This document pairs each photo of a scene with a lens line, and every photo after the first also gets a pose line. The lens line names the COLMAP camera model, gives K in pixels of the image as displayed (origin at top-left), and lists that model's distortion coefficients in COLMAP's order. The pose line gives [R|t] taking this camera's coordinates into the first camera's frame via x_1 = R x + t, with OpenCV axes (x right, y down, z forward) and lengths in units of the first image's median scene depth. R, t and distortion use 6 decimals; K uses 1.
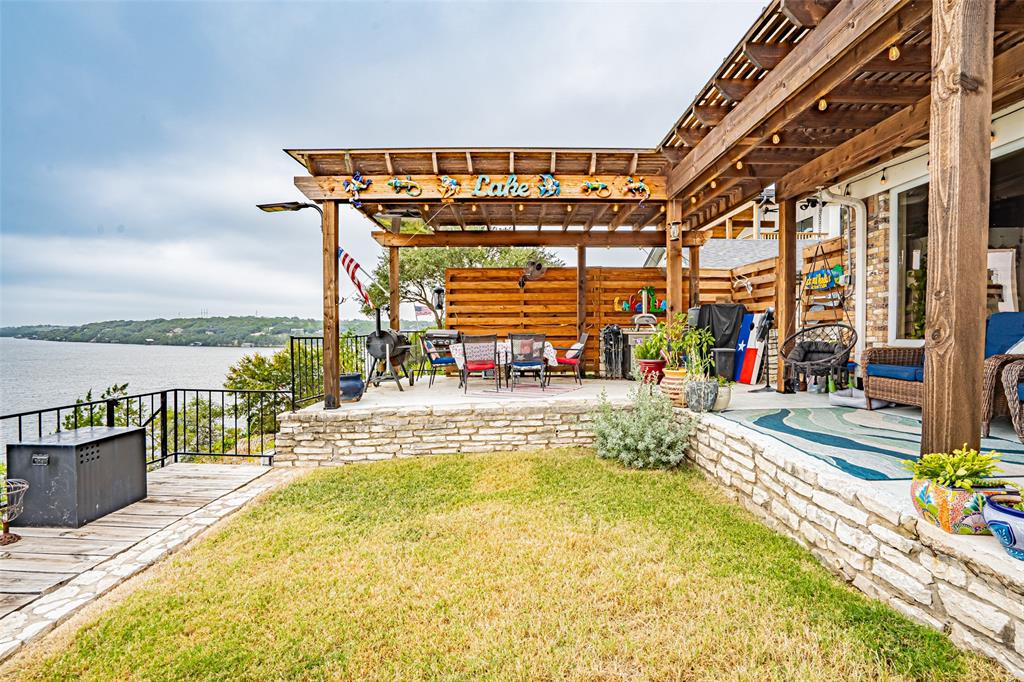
lens RADIAL K [[476.8, 0, 510.5], [0, 476.8, 338.2], [0, 0, 1]] dist [-0.002794, 0.000385]
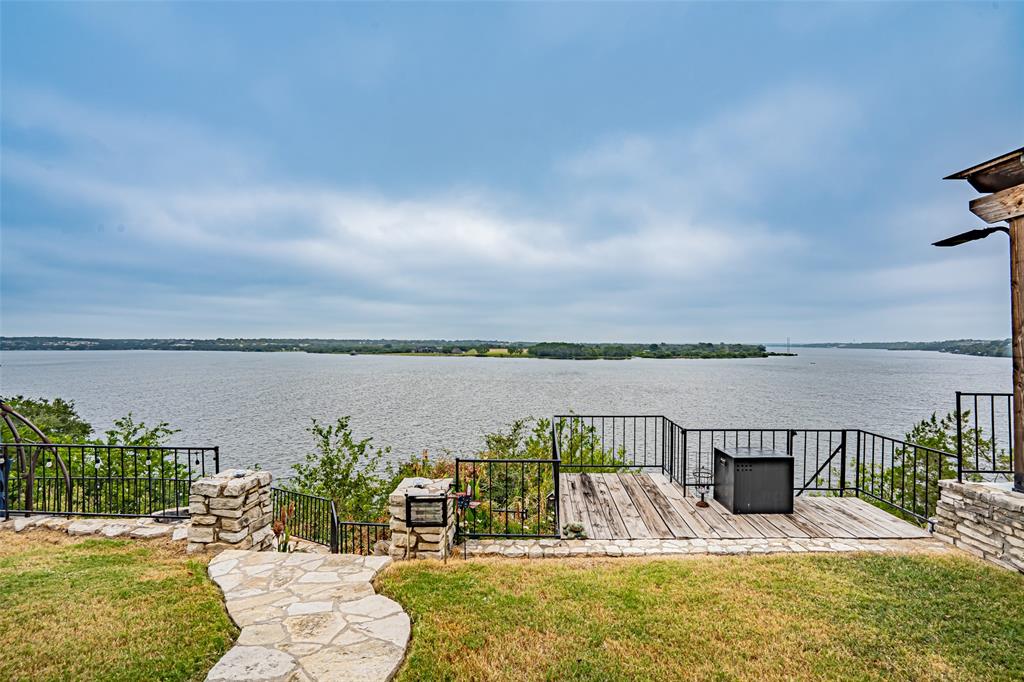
lens RADIAL K [[476.8, 0, 513.9], [0, 476.8, 344.5], [0, 0, 1]] dist [-0.002794, 0.000385]
pose [[0.011026, -0.003195, -0.999934, 0.399292], [-0.006868, 0.999971, -0.003271, -0.084535], [0.999916, 0.006903, 0.011004, 0.205277]]
